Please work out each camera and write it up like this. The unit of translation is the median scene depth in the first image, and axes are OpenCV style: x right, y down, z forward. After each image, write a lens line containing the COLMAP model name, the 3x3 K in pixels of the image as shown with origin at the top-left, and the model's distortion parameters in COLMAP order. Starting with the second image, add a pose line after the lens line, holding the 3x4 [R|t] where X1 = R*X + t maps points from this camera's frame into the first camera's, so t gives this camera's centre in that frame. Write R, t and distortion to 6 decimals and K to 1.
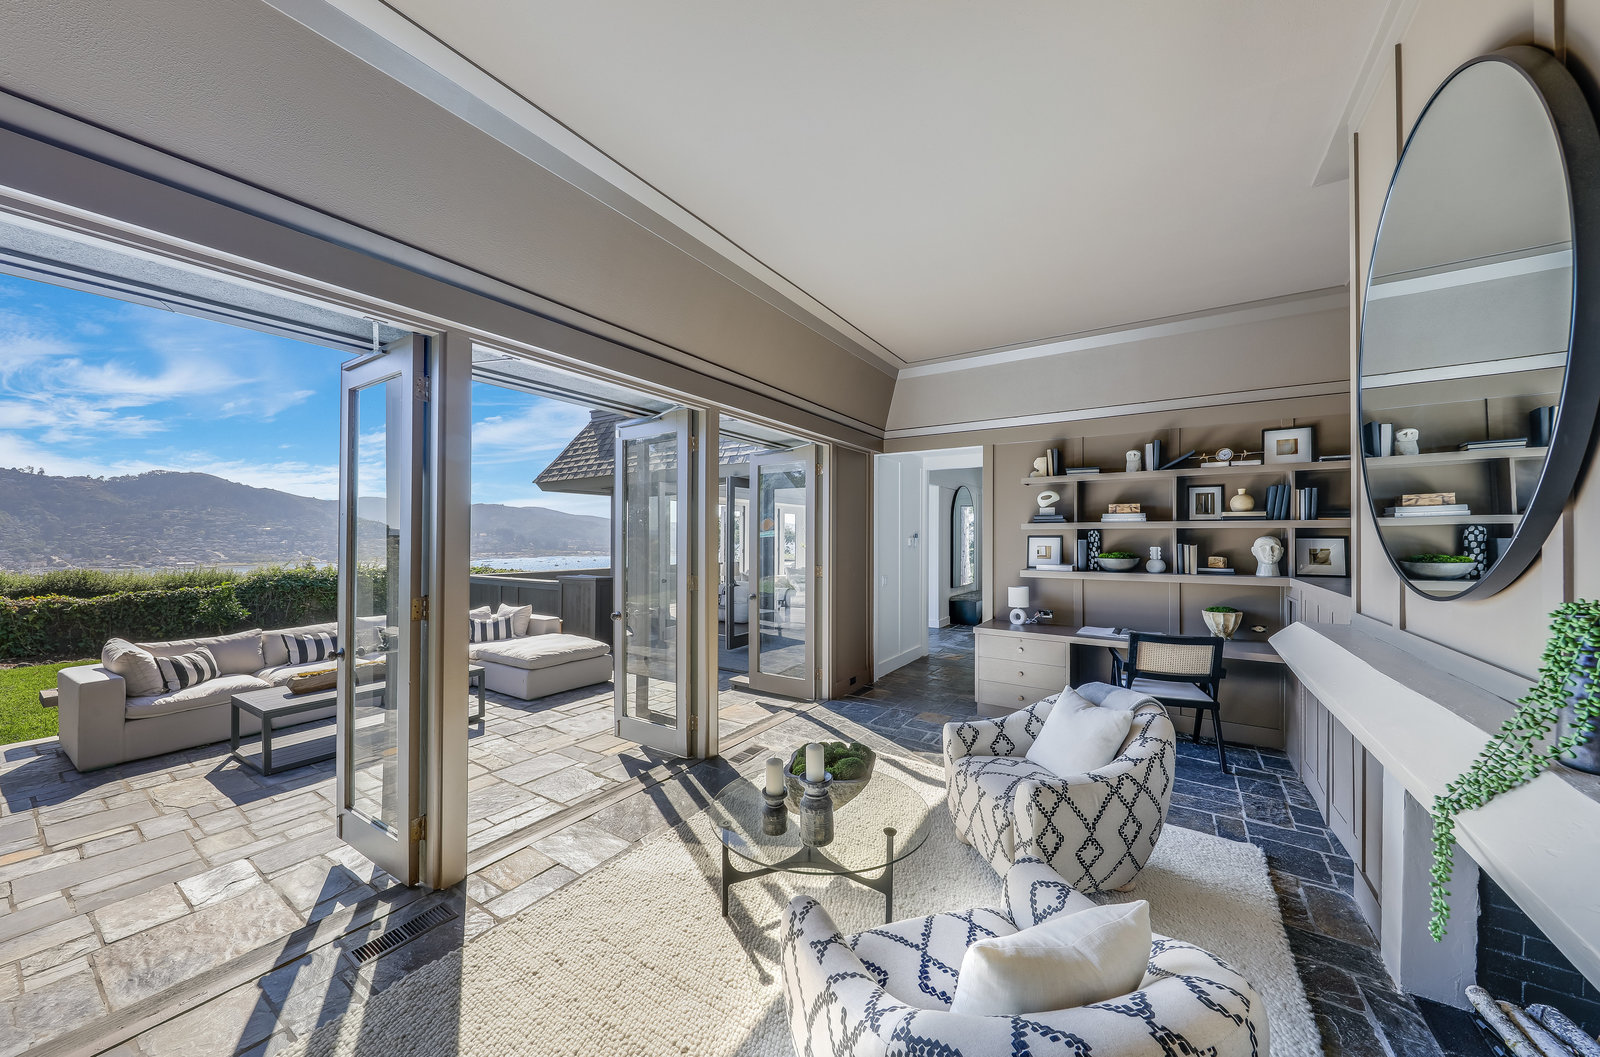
lens RADIAL K [[556.5, 0, 800.0], [0, 556.5, 528.5], [0, 0, 1]] dist [-0.000037, 0.000004]
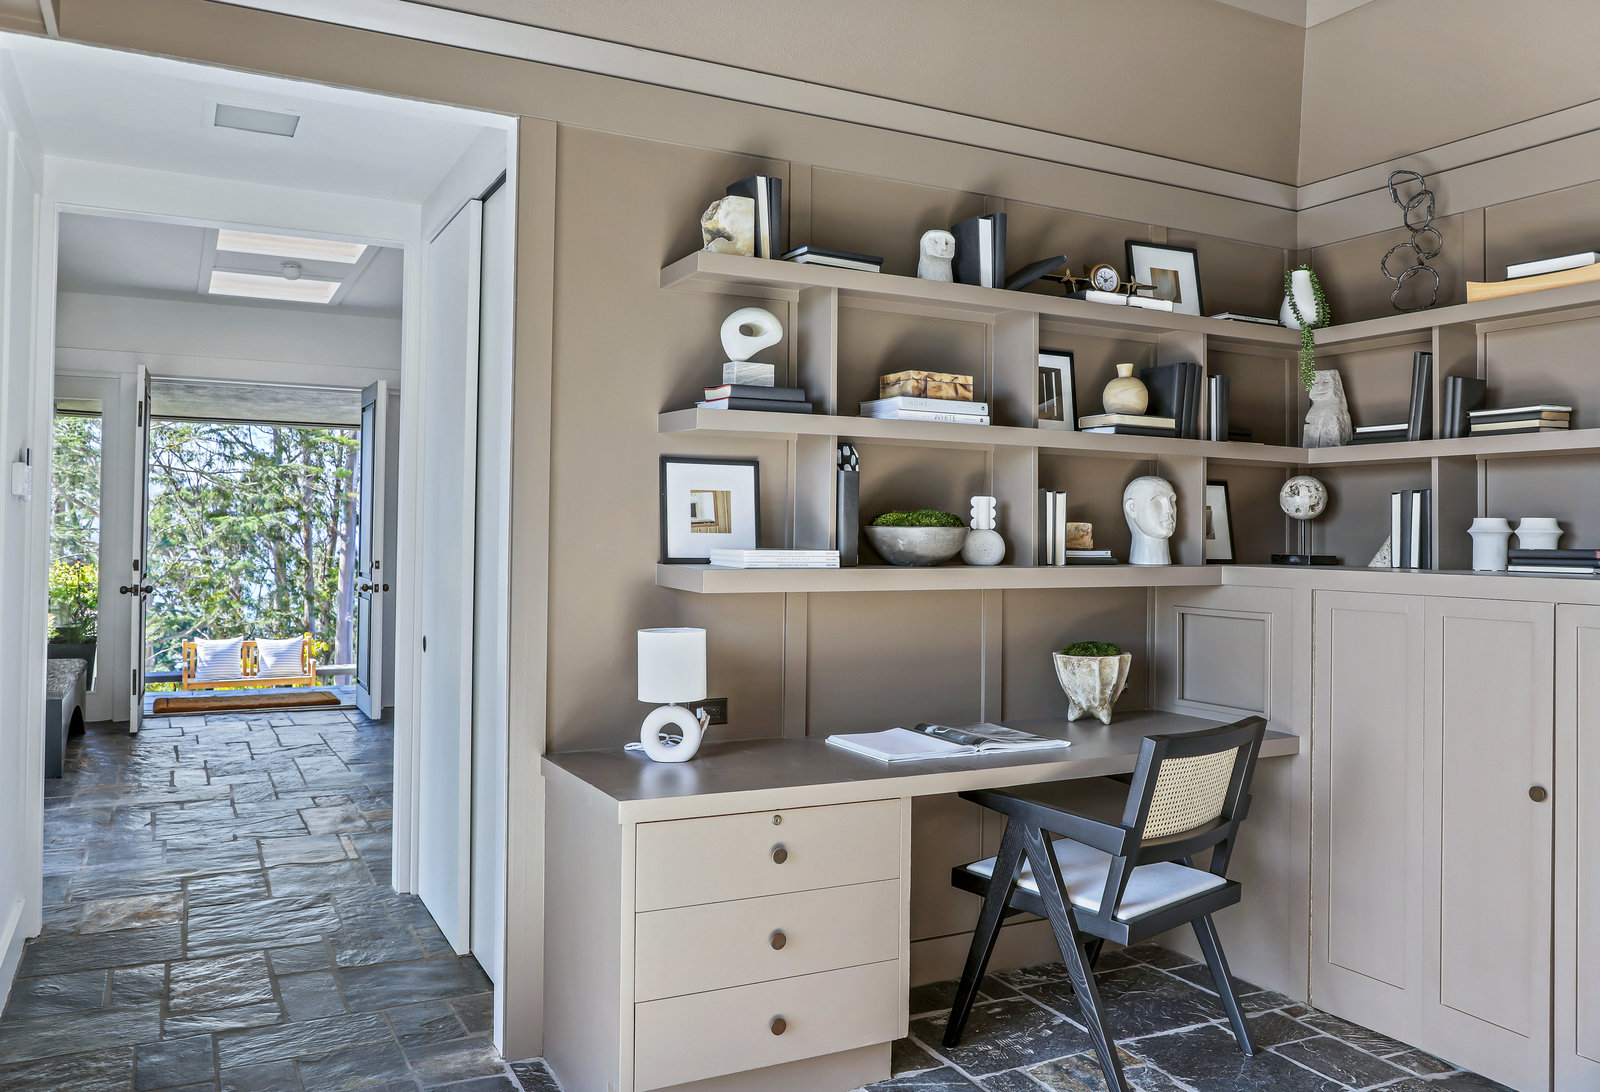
lens RADIAL K [[1205.4, 0, 799.7], [0, 1205.4, 522.8], [0, 0, 1]] dist [-0.004058, -0.000928]
pose [[0.484617, 0.013387, 0.874624, -0.131754], [-0.023243, 0.999727, -0.002423, 0.056074], [-0.874418, -0.019155, 0.484795, 0.719454]]
